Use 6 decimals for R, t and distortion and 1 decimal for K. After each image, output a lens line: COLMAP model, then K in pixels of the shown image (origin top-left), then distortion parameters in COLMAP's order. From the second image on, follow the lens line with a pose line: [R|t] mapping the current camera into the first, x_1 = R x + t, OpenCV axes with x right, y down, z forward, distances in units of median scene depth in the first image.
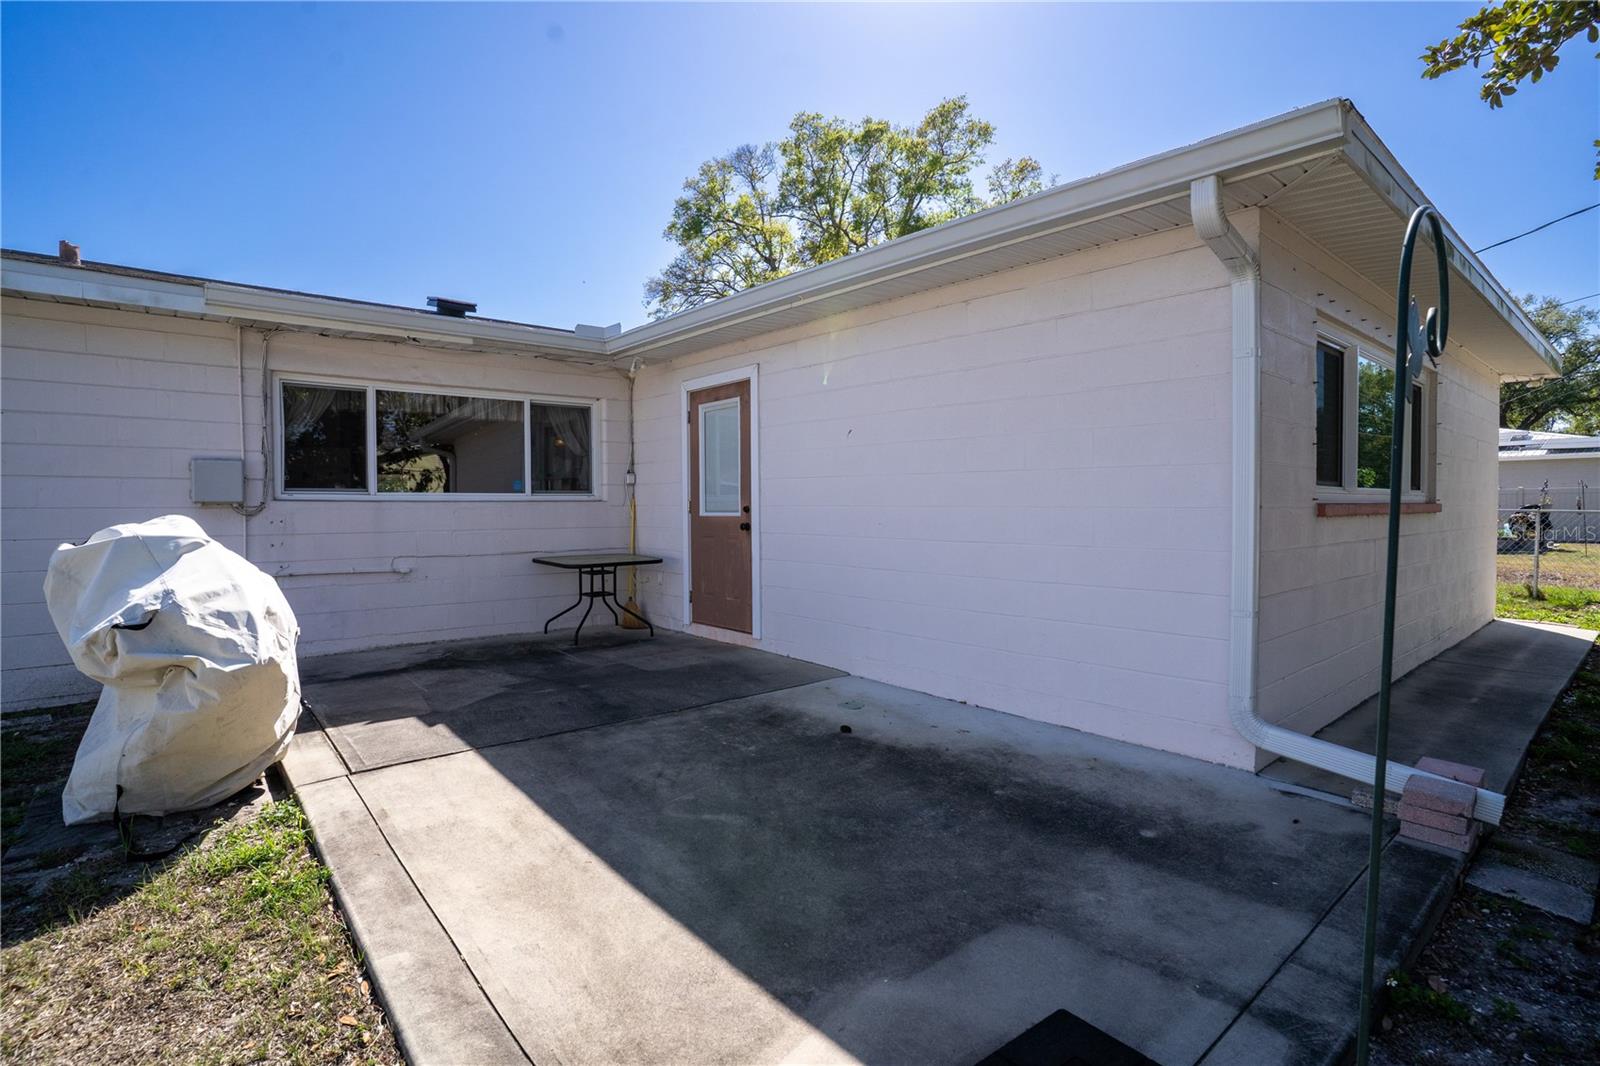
lens RADIAL K [[762.1, 0, 796.1], [0, 762.1, 509.7], [0, 0, 1]] dist [-0.039514, -0.000003]
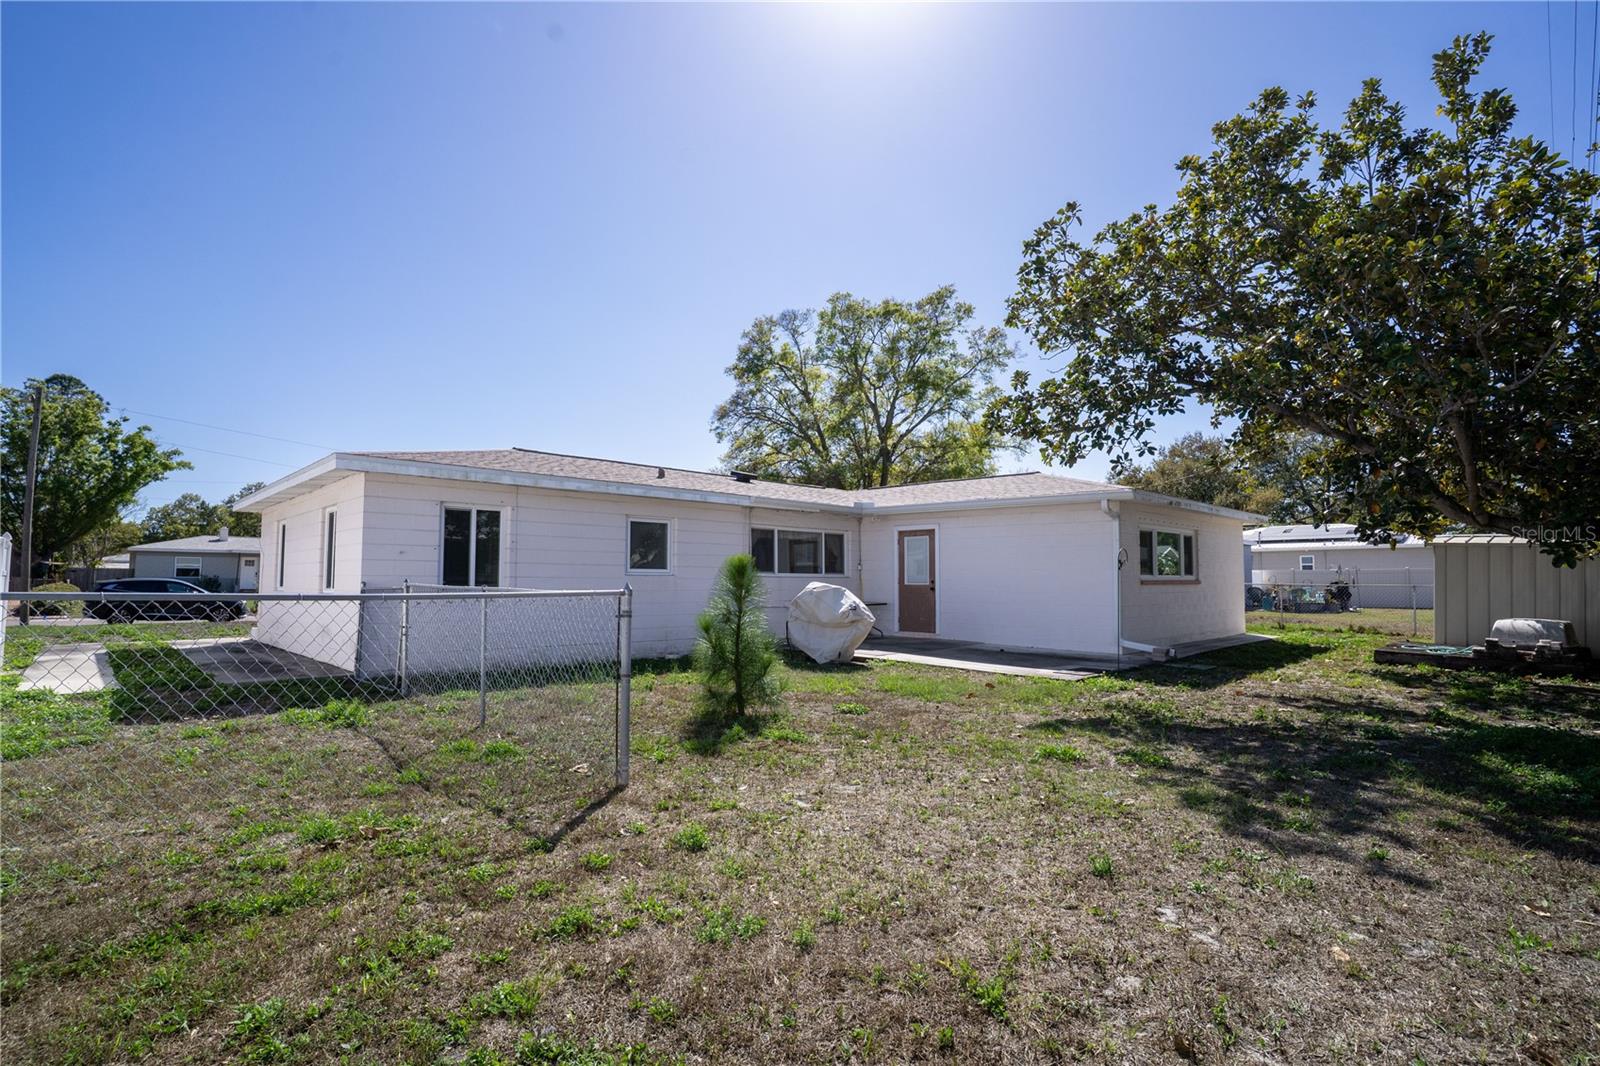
lens RADIAL K [[805.8, 0, 800.0], [0, 805.8, 533.0], [0, 0, 1]] dist [-0.036523, 0.000396]
pose [[0.994997, 0.010953, 0.099302, -0.198326], [-0.004568, 0.997920, -0.064300, 0.002924], [-0.099800, 0.063524, 0.992978, -0.407903]]
